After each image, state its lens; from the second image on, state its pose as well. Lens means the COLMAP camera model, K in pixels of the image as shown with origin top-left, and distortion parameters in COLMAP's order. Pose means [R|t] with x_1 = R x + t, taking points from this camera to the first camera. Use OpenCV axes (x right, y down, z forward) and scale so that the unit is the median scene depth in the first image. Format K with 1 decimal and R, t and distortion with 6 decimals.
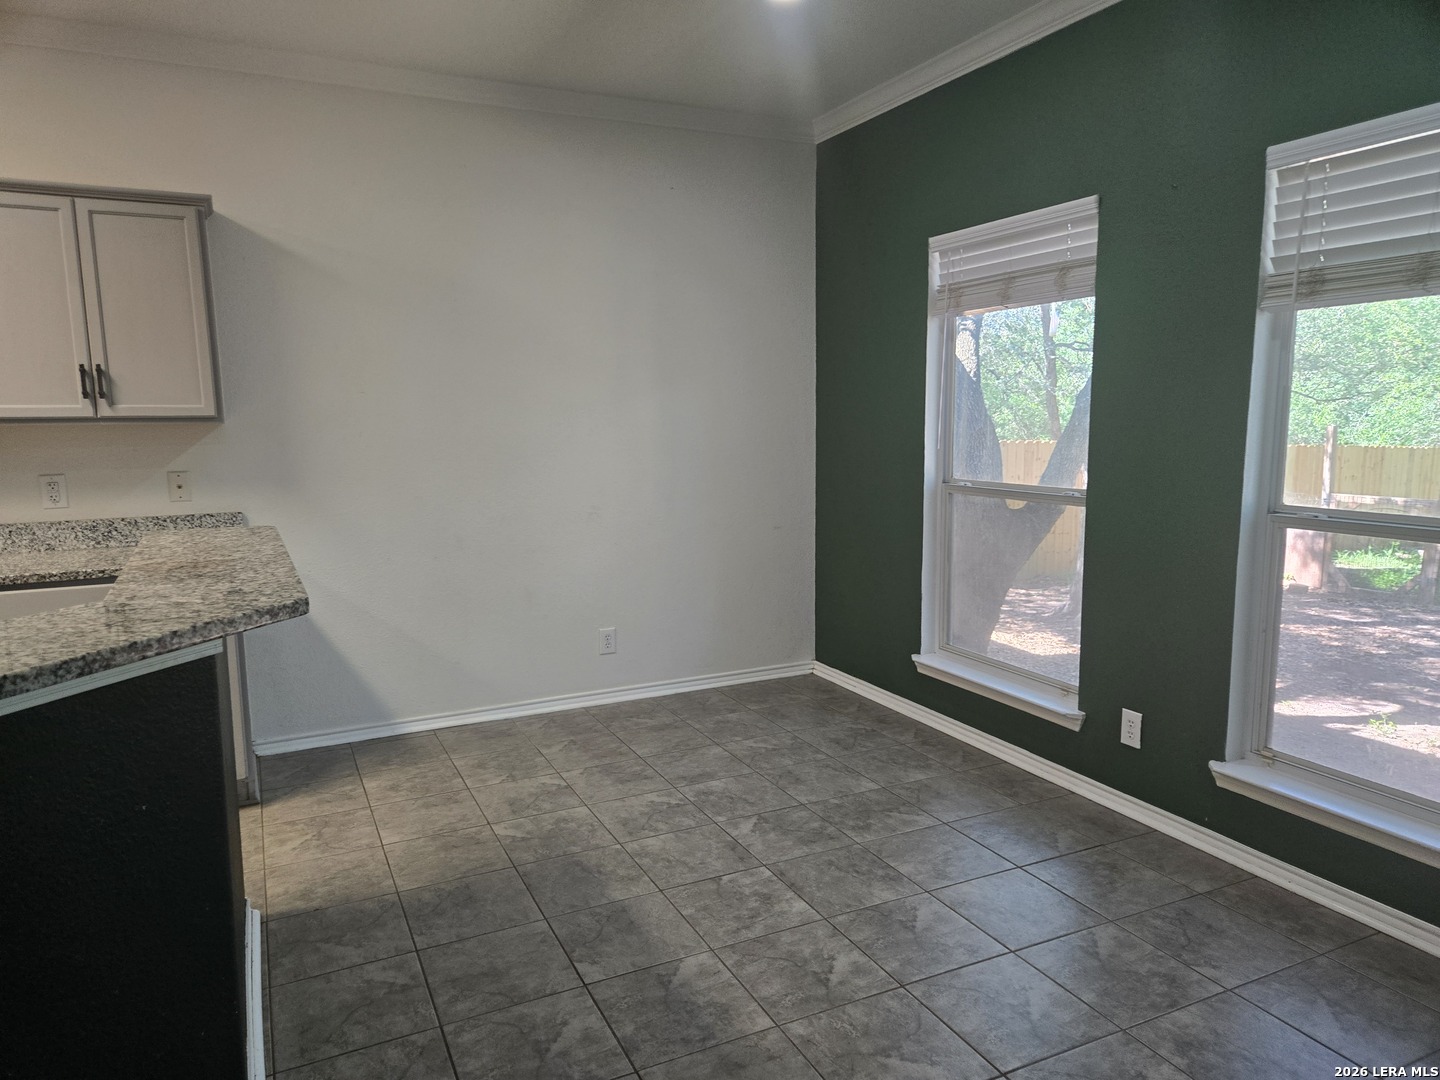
lens RADIAL K [[968.5, 0, 706.1], [0, 968.5, 537.7], [0, 0, 1]] dist [0.050095, -0.026966]
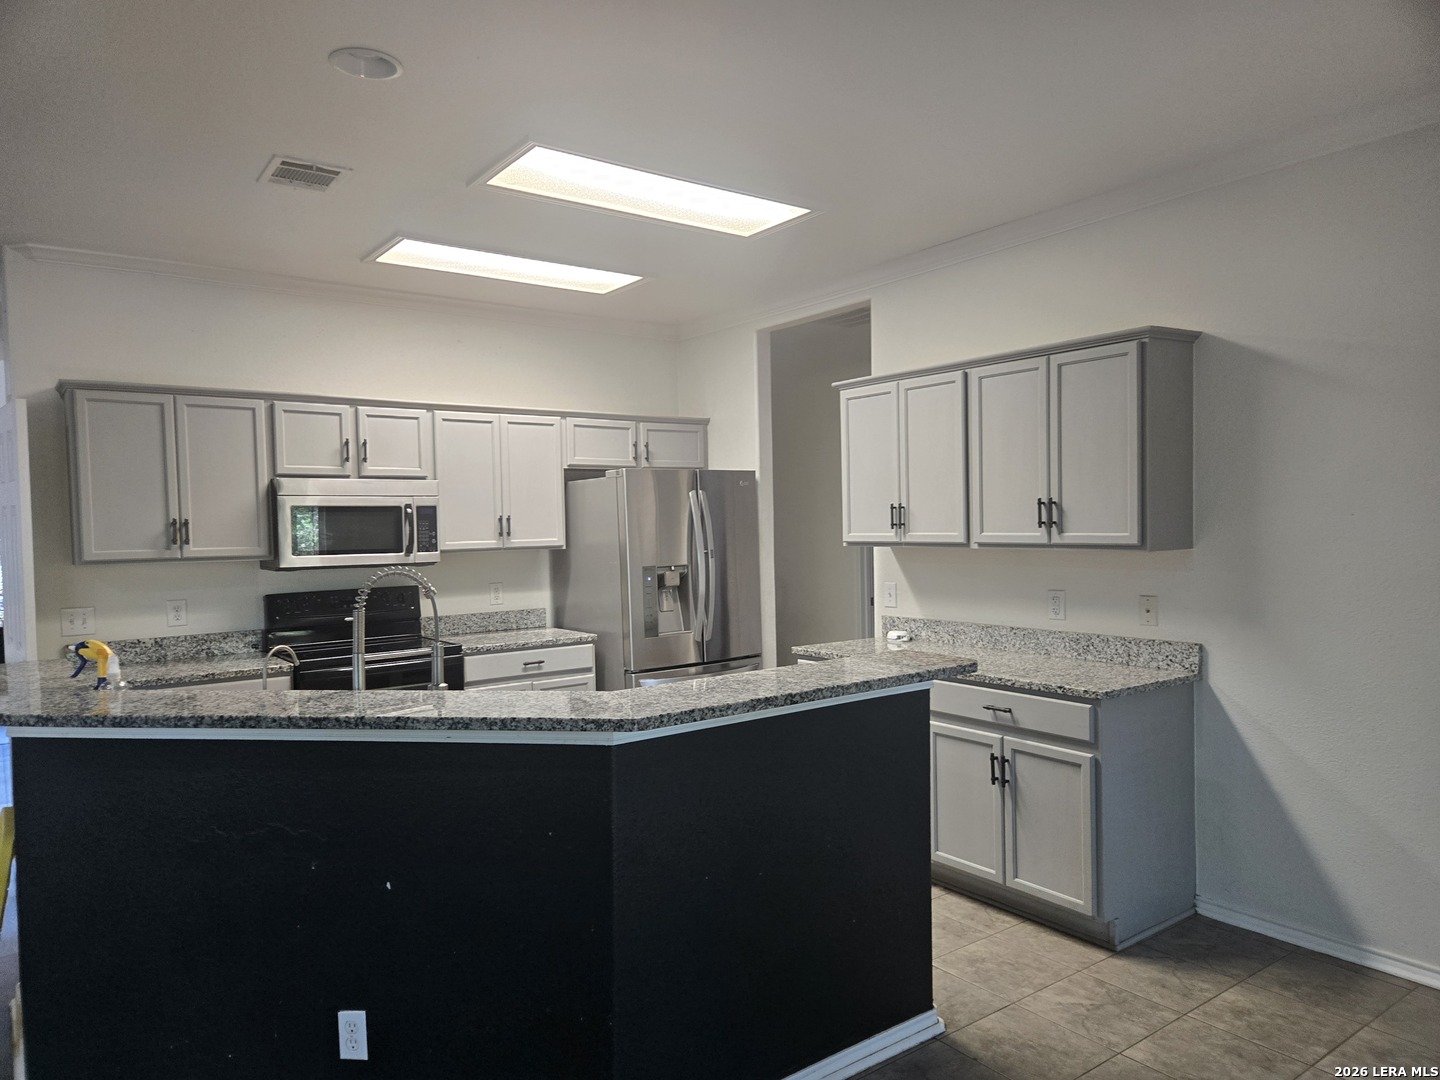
lens RADIAL K [[968.5, 0, 705.8], [0, 968.5, 542.1], [0, 0, 1]] dist [0.050095, -0.026966]
pose [[0.182663, 0.029514, -0.982732, 0.405078], [-0.109410, 0.993951, 0.009515, -0.091232], [0.977069, 0.105782, 0.184788, 0.405687]]
